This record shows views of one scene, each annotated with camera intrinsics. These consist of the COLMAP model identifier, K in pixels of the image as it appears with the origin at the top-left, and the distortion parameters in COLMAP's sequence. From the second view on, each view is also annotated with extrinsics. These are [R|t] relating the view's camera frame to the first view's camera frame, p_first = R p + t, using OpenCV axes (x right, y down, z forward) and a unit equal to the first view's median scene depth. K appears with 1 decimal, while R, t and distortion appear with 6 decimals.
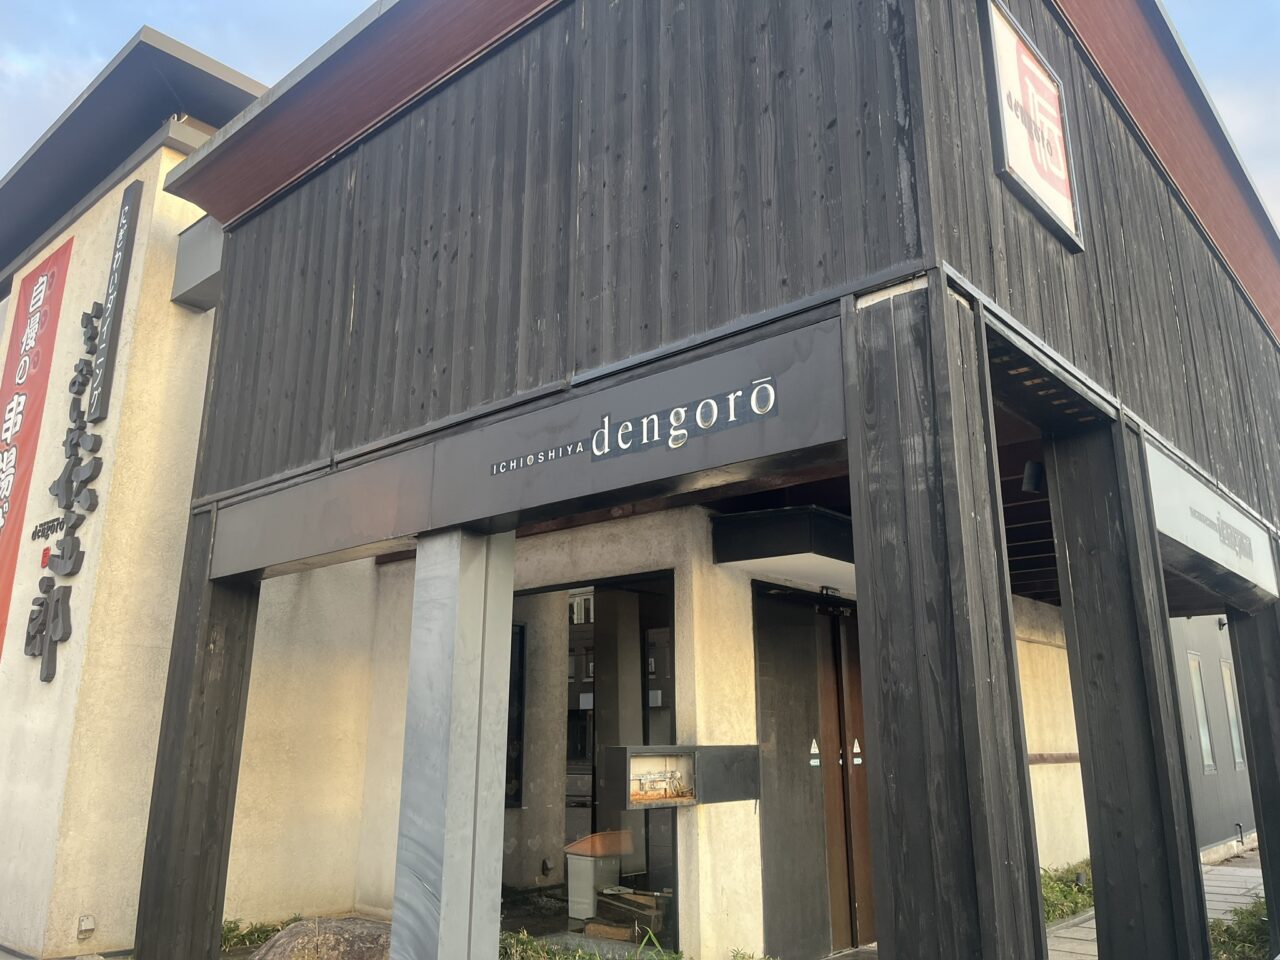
lens RADIAL K [[966.4, 0, 633.1], [0, 966.4, 455.7], [0, 0, 1]] dist [0.035620, -0.021225]
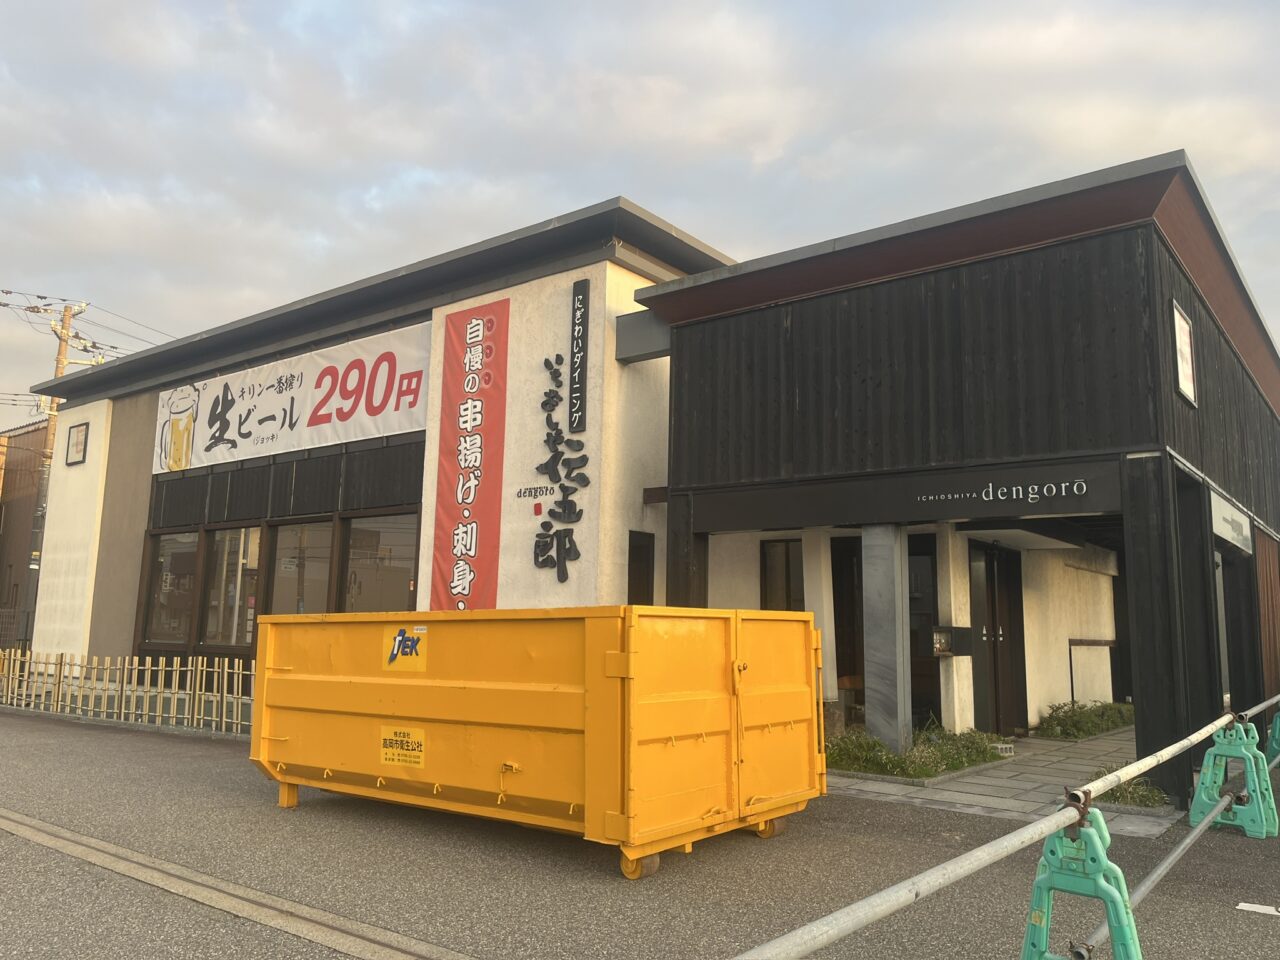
lens RADIAL K [[966.4, 0, 622.1], [0, 966.4, 465.8], [0, 0, 1]] dist [0.035620, -0.021225]
pose [[0.998535, 0.029490, 0.045378, -0.803710], [-0.034520, 0.992837, 0.114383, -0.251566], [-0.041680, -0.115782, 0.992400, -0.989894]]
